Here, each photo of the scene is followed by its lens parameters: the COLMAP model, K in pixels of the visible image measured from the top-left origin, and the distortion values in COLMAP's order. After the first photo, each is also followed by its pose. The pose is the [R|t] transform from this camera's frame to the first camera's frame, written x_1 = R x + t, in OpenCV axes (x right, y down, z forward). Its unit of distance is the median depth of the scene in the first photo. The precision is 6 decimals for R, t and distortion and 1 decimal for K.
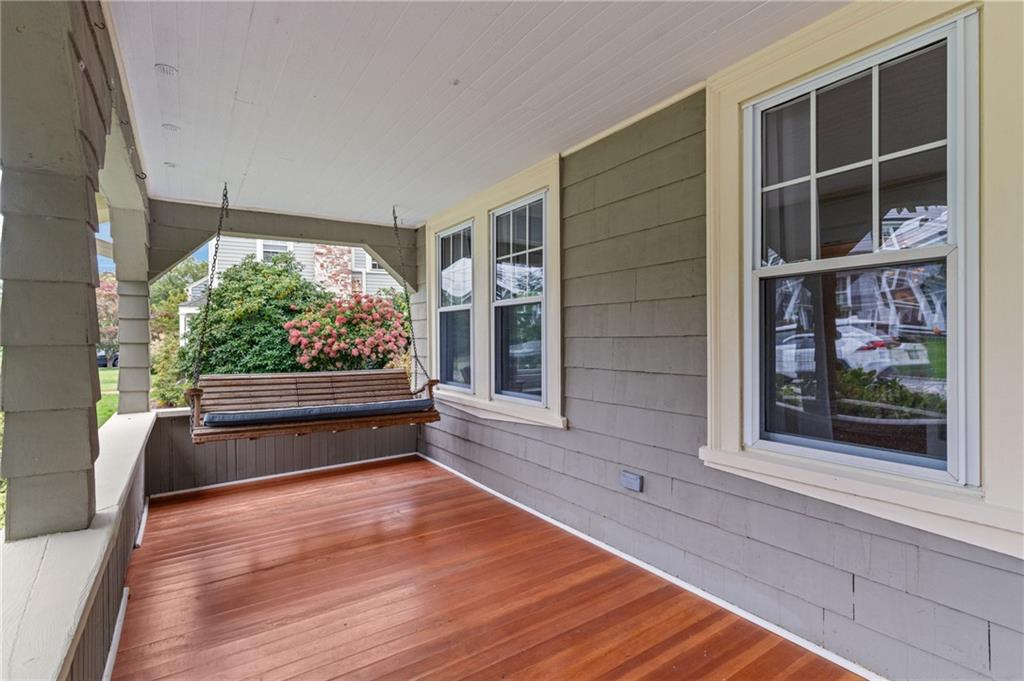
lens RADIAL K [[491.4, 0, 519.1], [0, 491.4, 341.7], [0, 0, 1]] dist [0.002650, -0.000399]
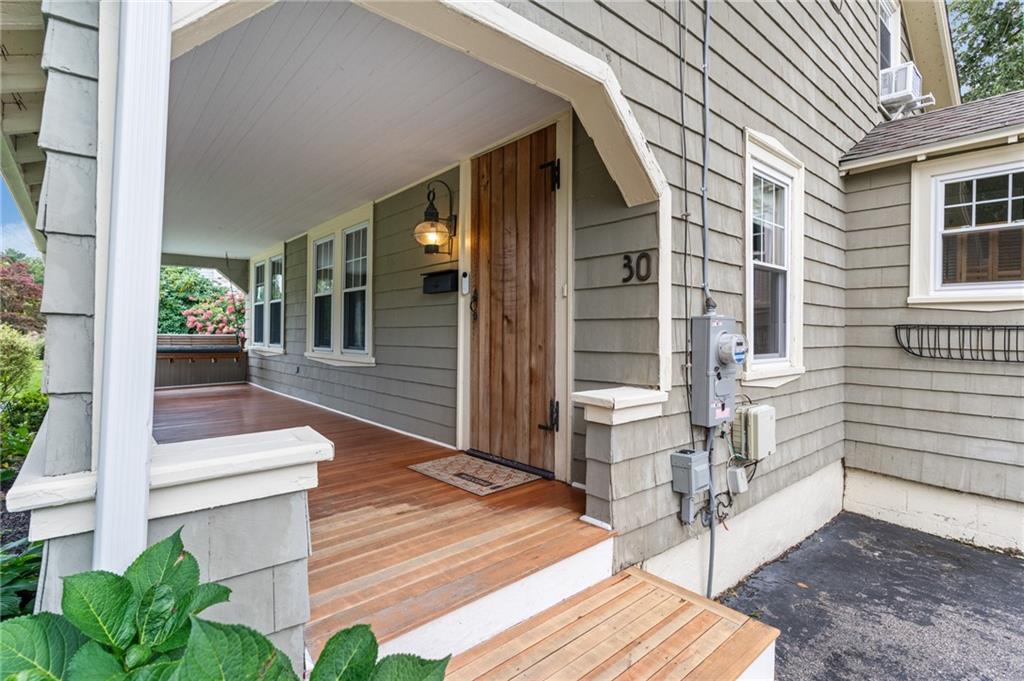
lens RADIAL K [[491.4, 0, 506.8], [0, 491.4, 332.9], [0, 0, 1]] dist [0.002650, -0.000399]
pose [[0.993603, 0.011617, 0.112332, 0.216807], [-0.011036, 0.999922, -0.005792, 0.017397], [-0.112391, 0.004515, 0.993654, -0.367908]]
